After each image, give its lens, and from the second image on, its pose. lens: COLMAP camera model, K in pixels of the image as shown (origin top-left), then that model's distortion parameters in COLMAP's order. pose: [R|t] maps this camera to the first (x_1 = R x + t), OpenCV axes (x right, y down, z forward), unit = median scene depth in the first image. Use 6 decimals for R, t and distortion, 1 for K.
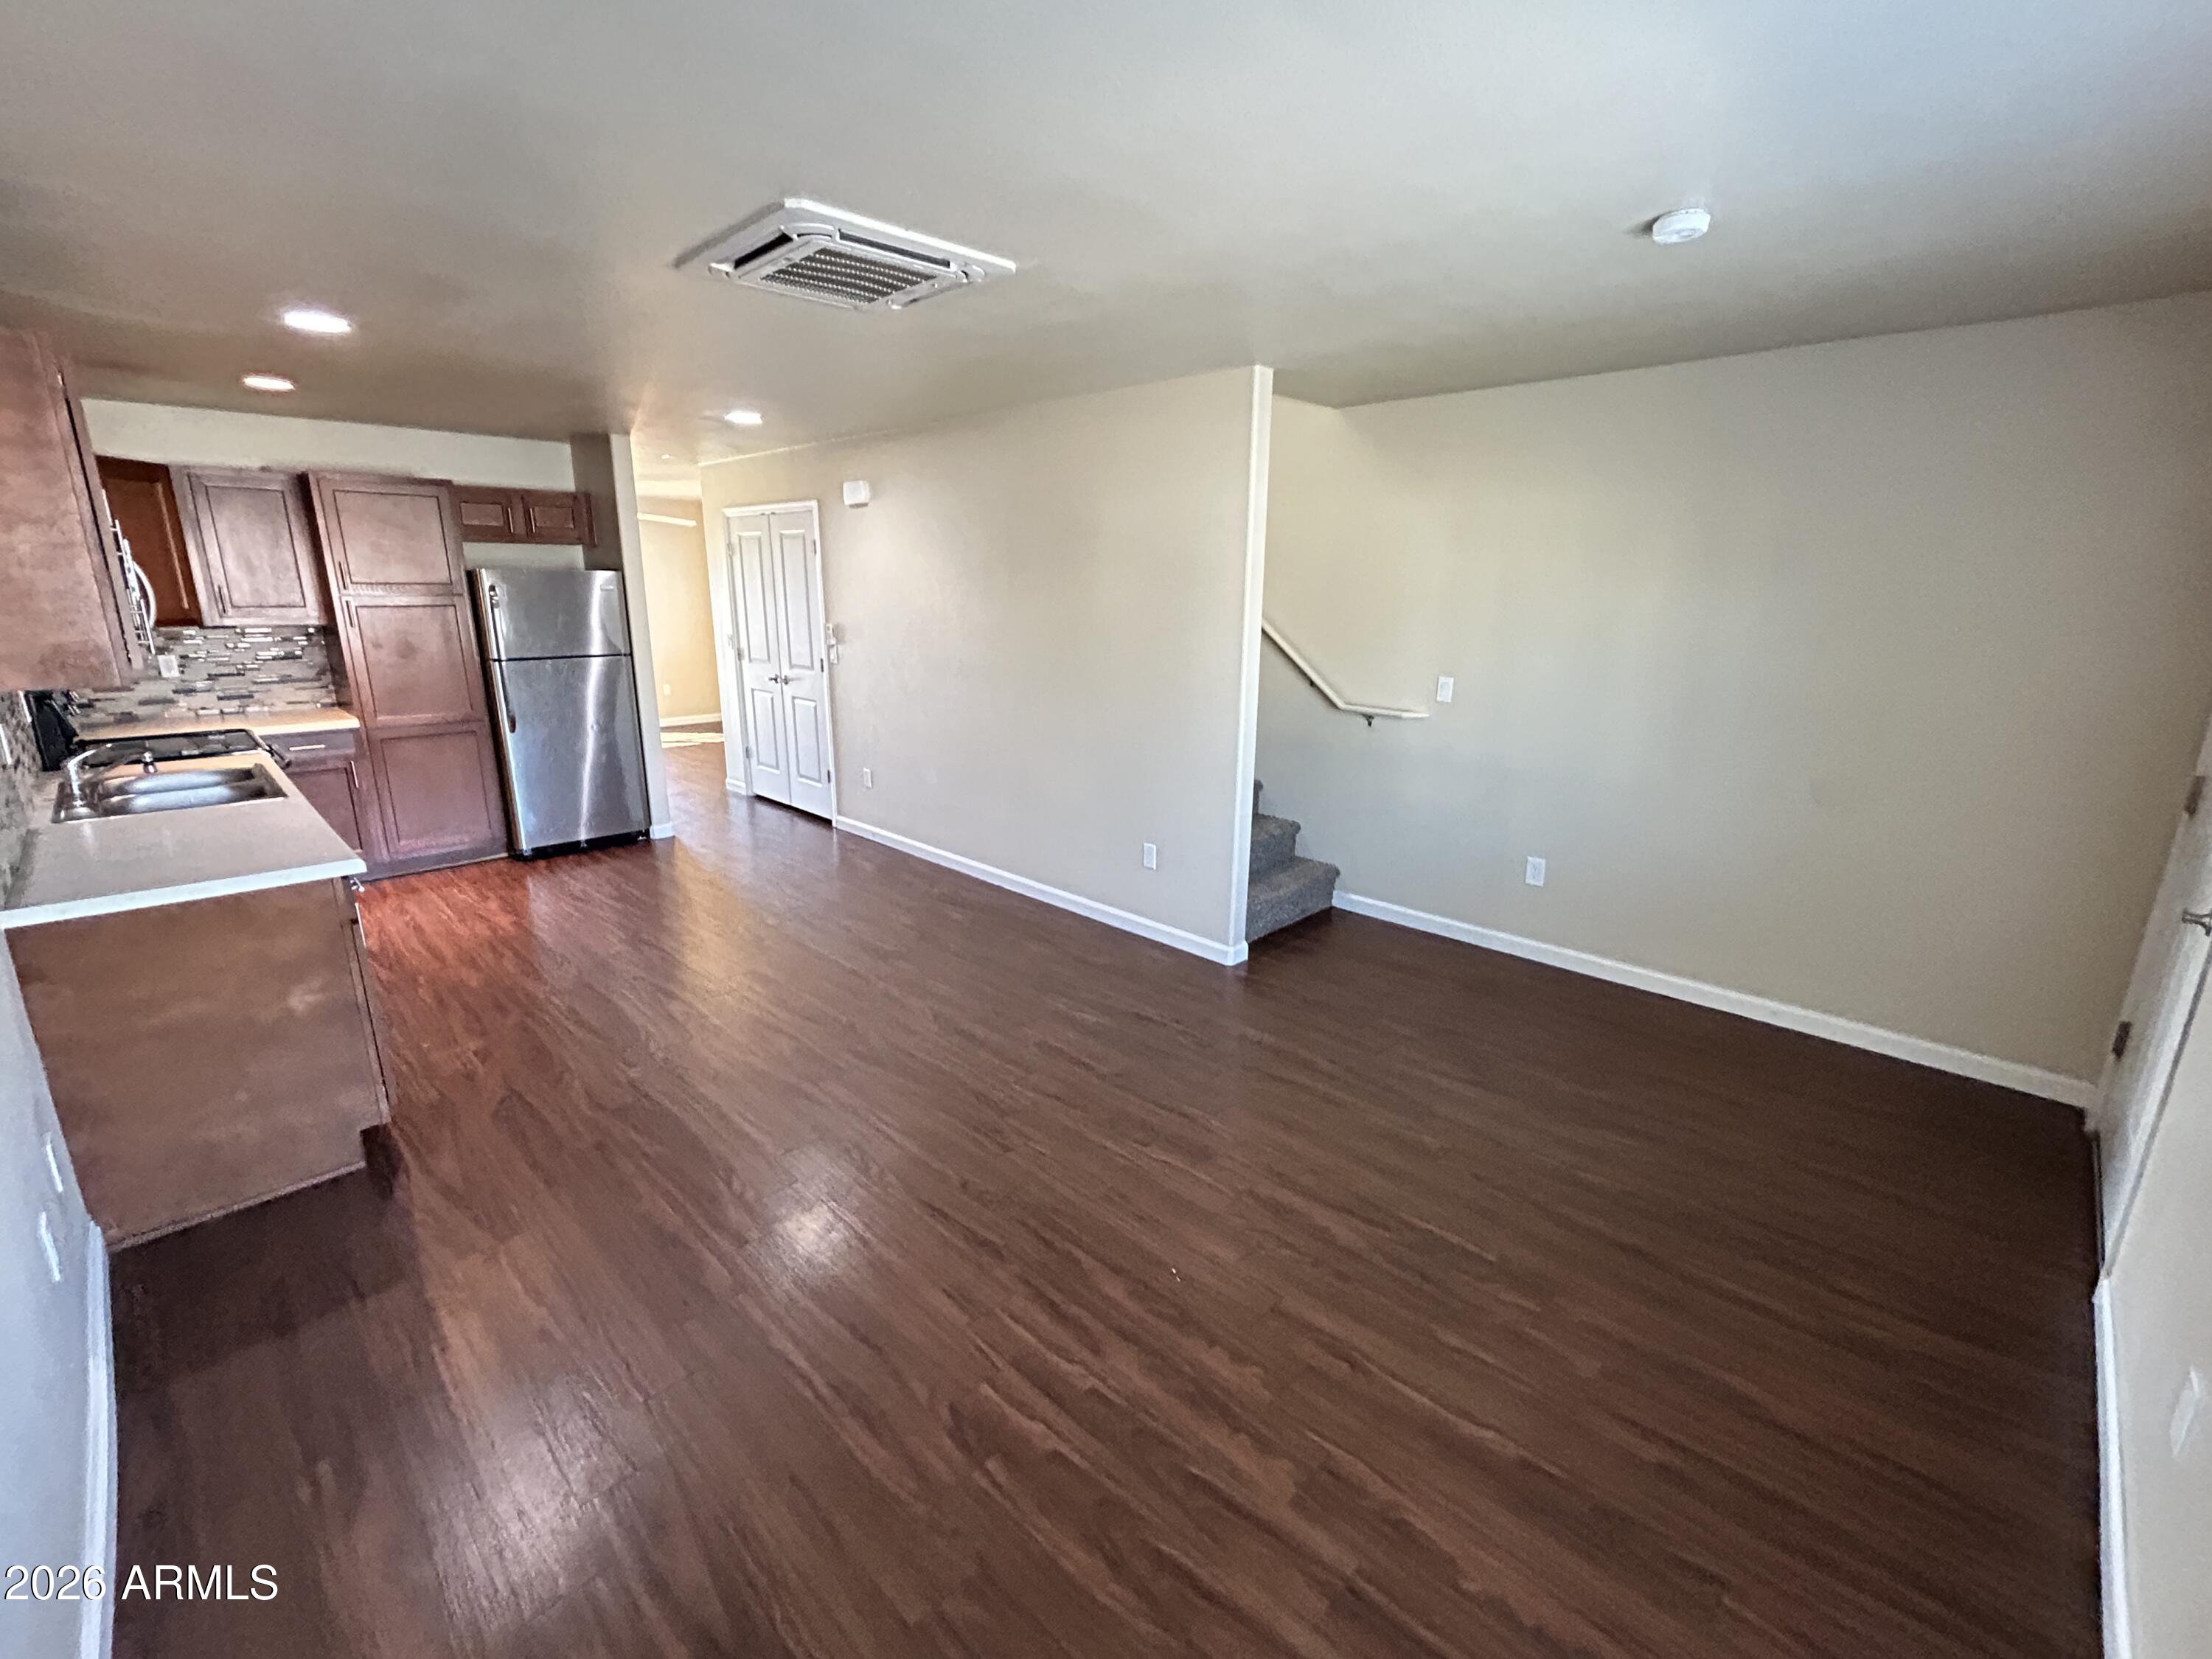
lens RADIAL K [[947.5, 0, 1100.6], [0, 947.5, 829.3], [0, 0, 1]] dist [0.003533, 0.000115]
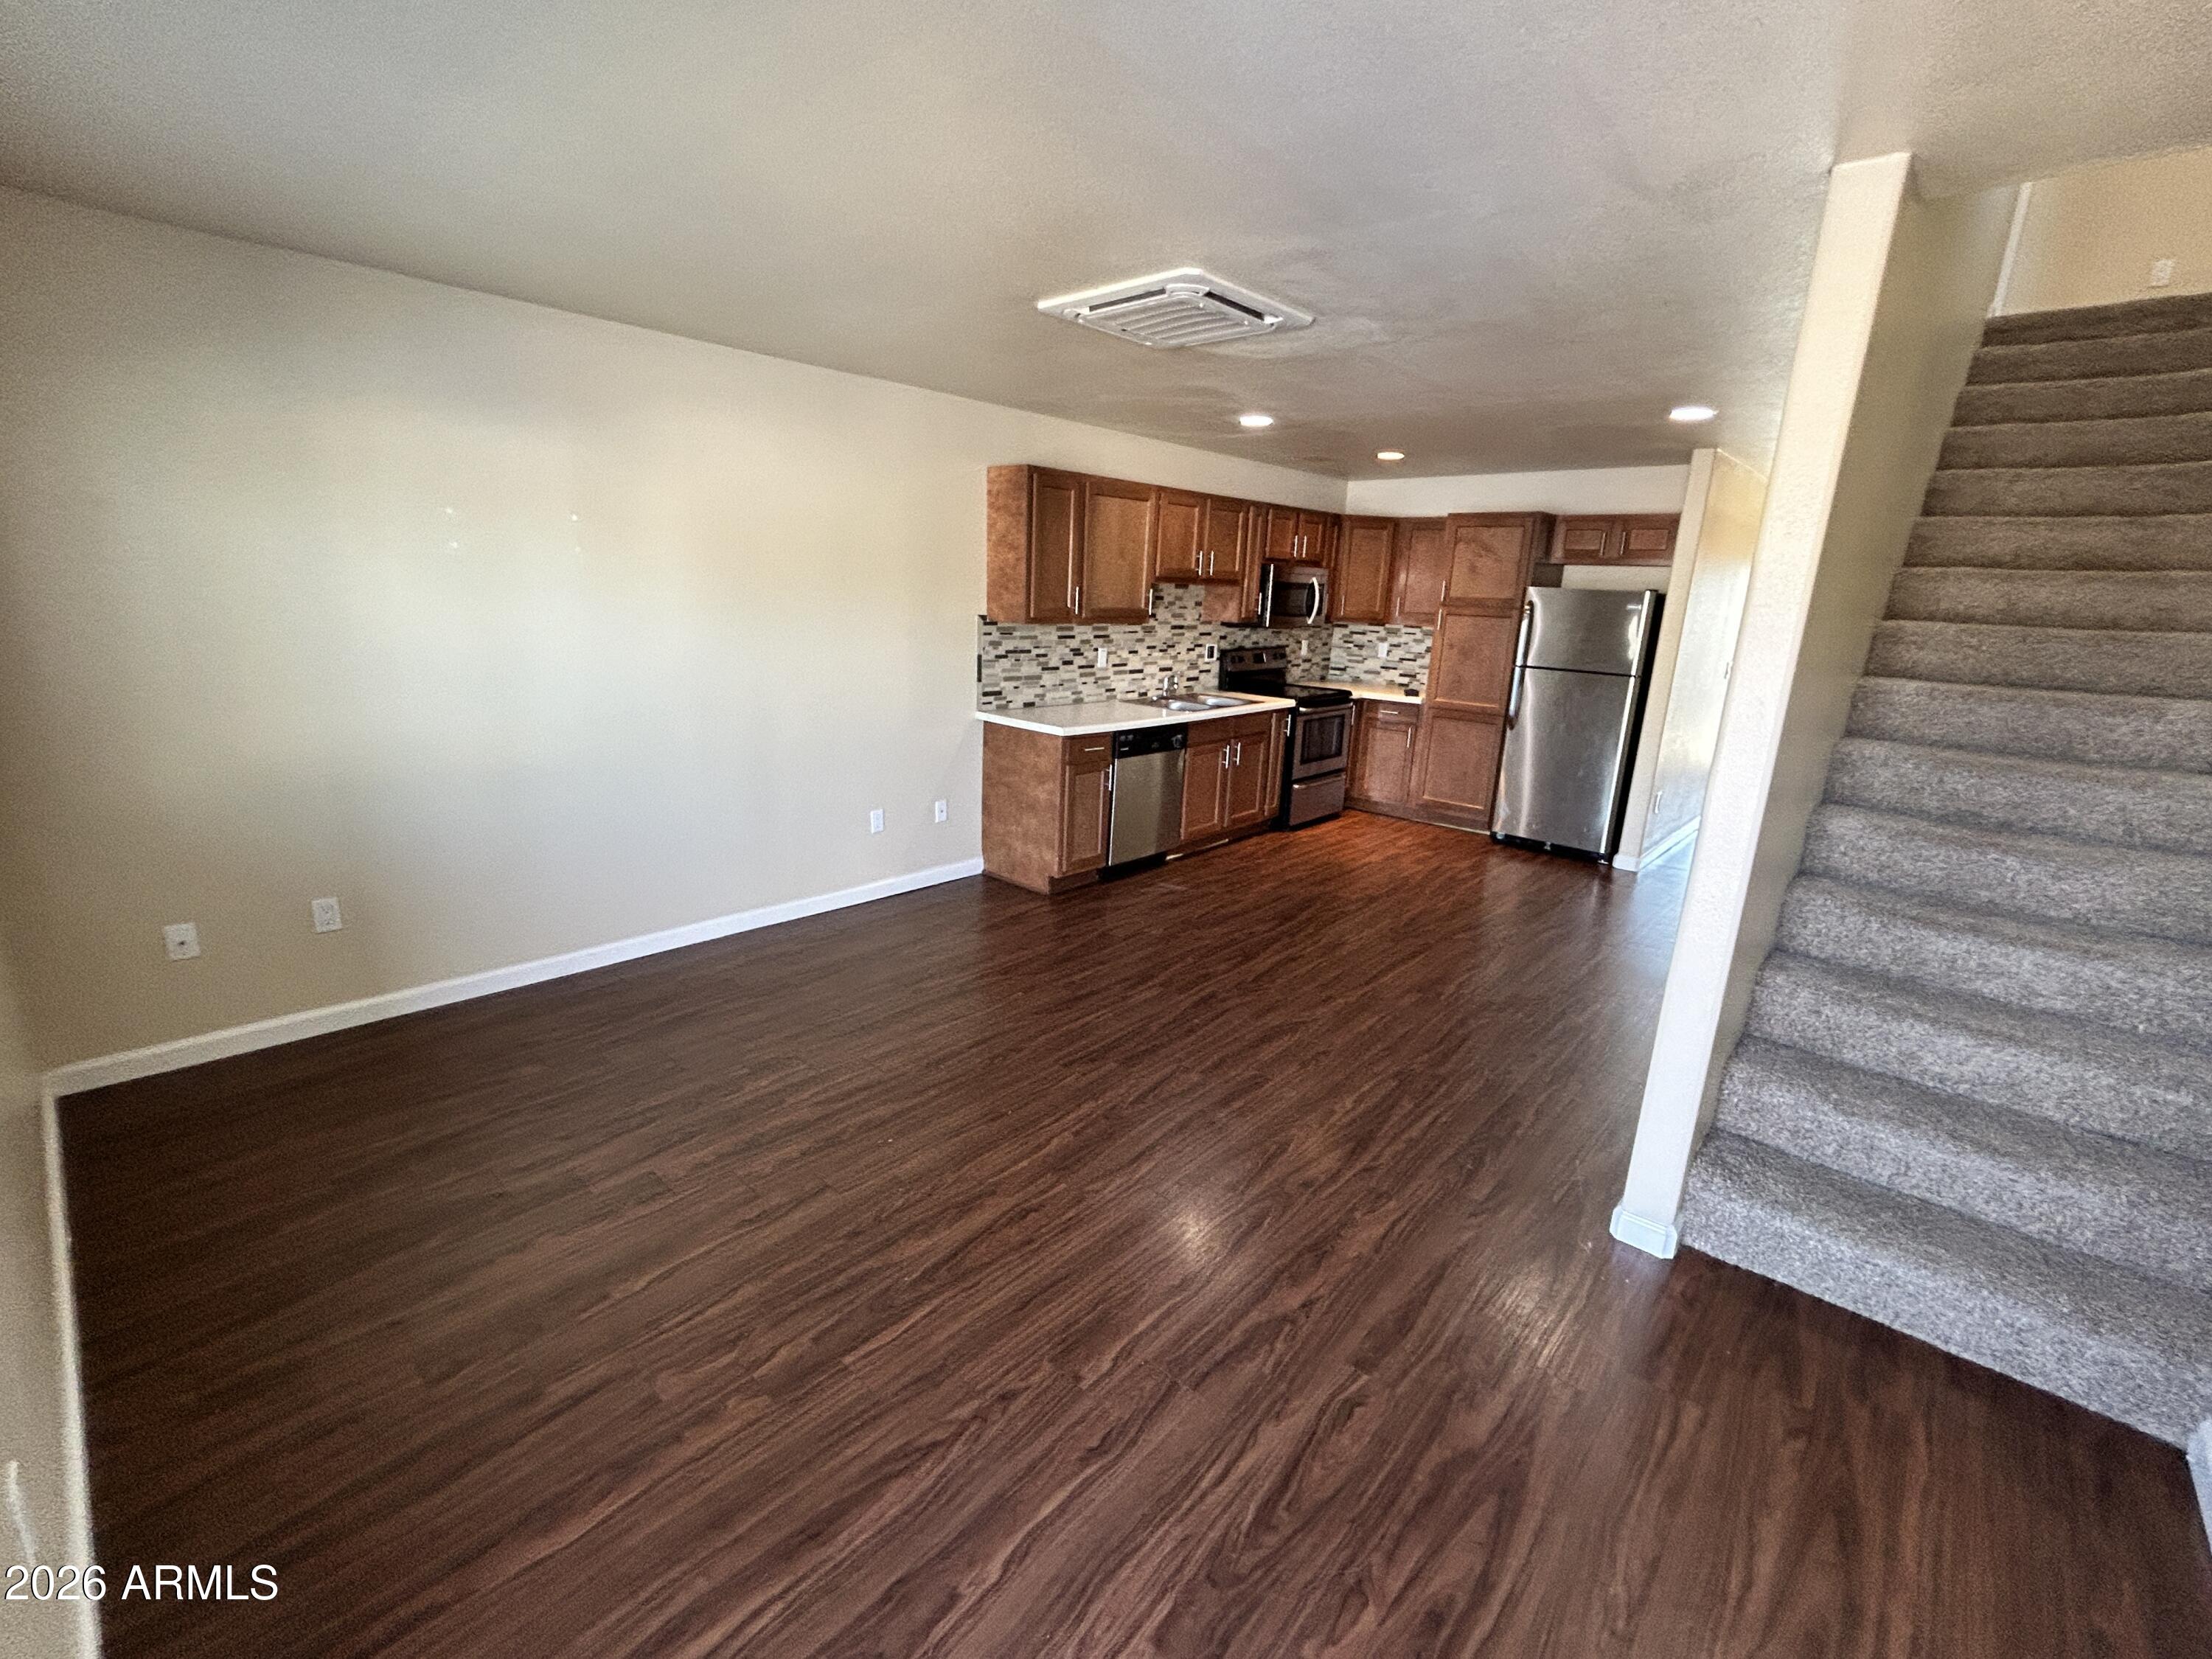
lens RADIAL K [[947.5, 0, 1101.6], [0, 947.5, 835.8], [0, 0, 1]] dist [0.003533, 0.000115]
pose [[0.035486, 0.249458, -0.967735, 0.803680], [-0.288396, 0.929704, 0.229080, -0.167033], [0.956854, 0.270961, 0.104934, 0.722918]]
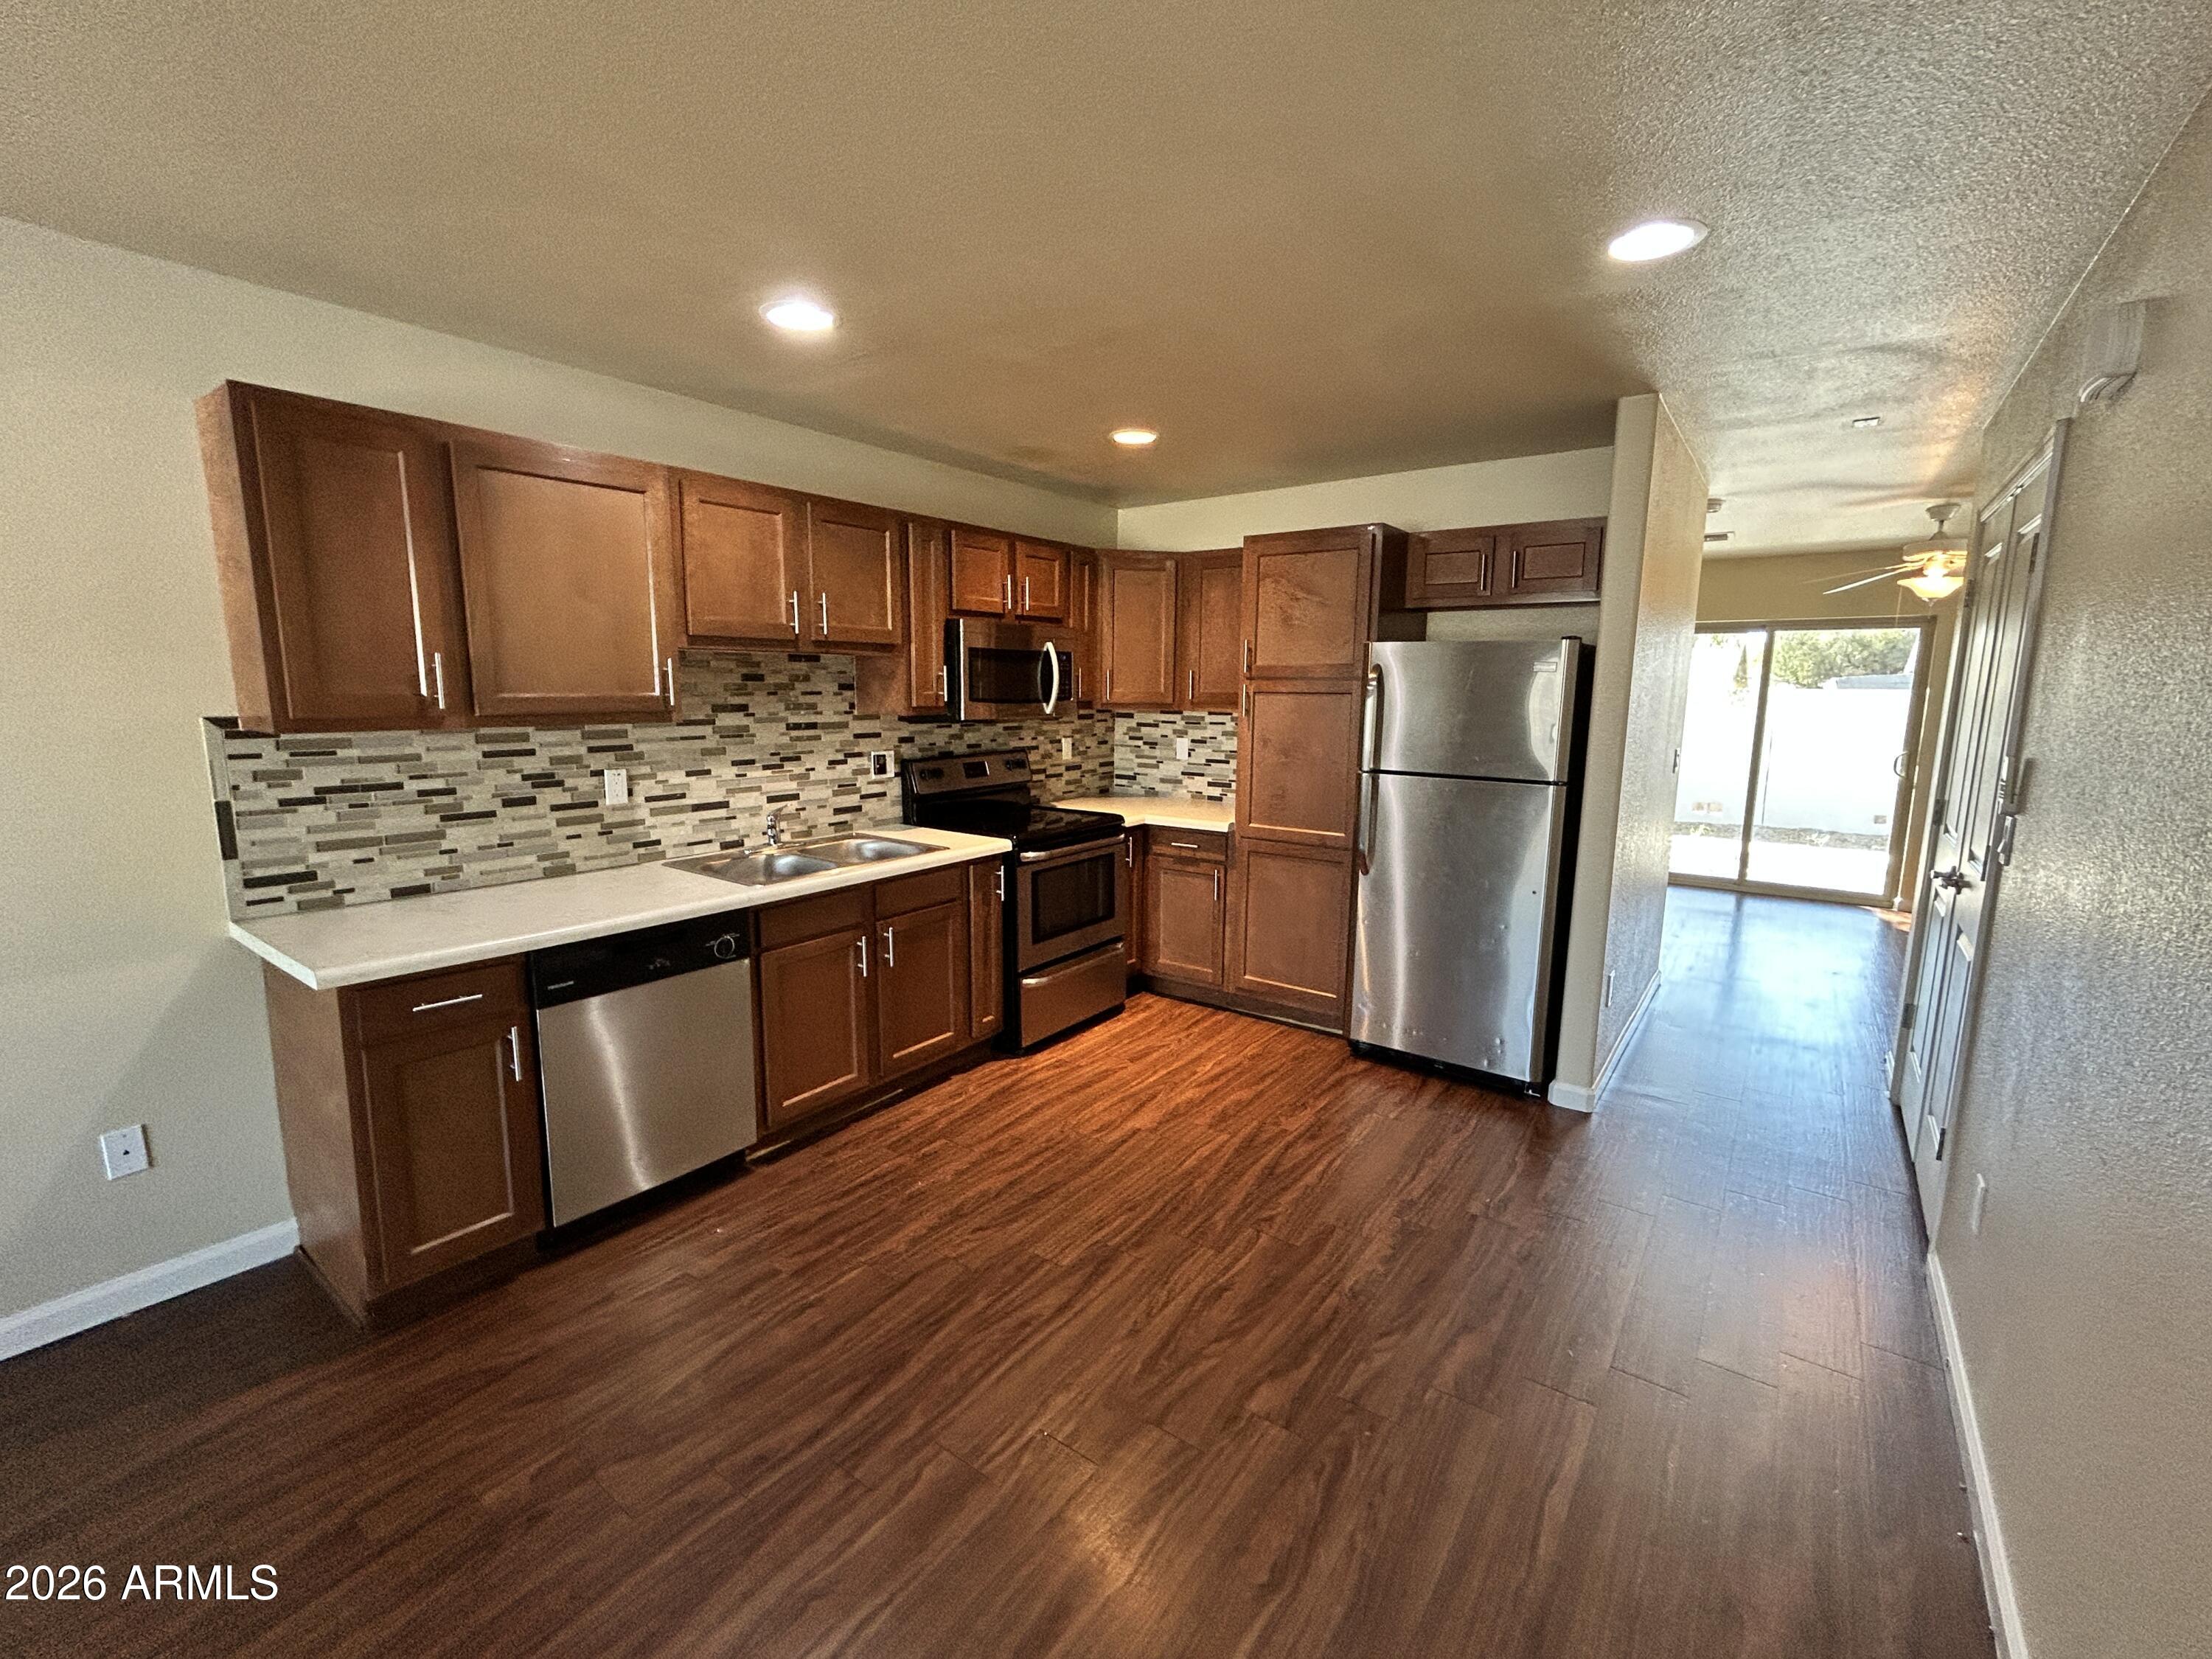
lens RADIAL K [[947.5, 0, 1098.4], [0, 947.5, 830.7], [0, 0, 1]] dist [0.003533, 0.000115]
pose [[0.135670, 0.145891, -0.979954, 0.042126], [-0.258618, 0.960022, 0.107119, -0.254385], [0.956405, 0.238901, 0.167977, 1.121147]]
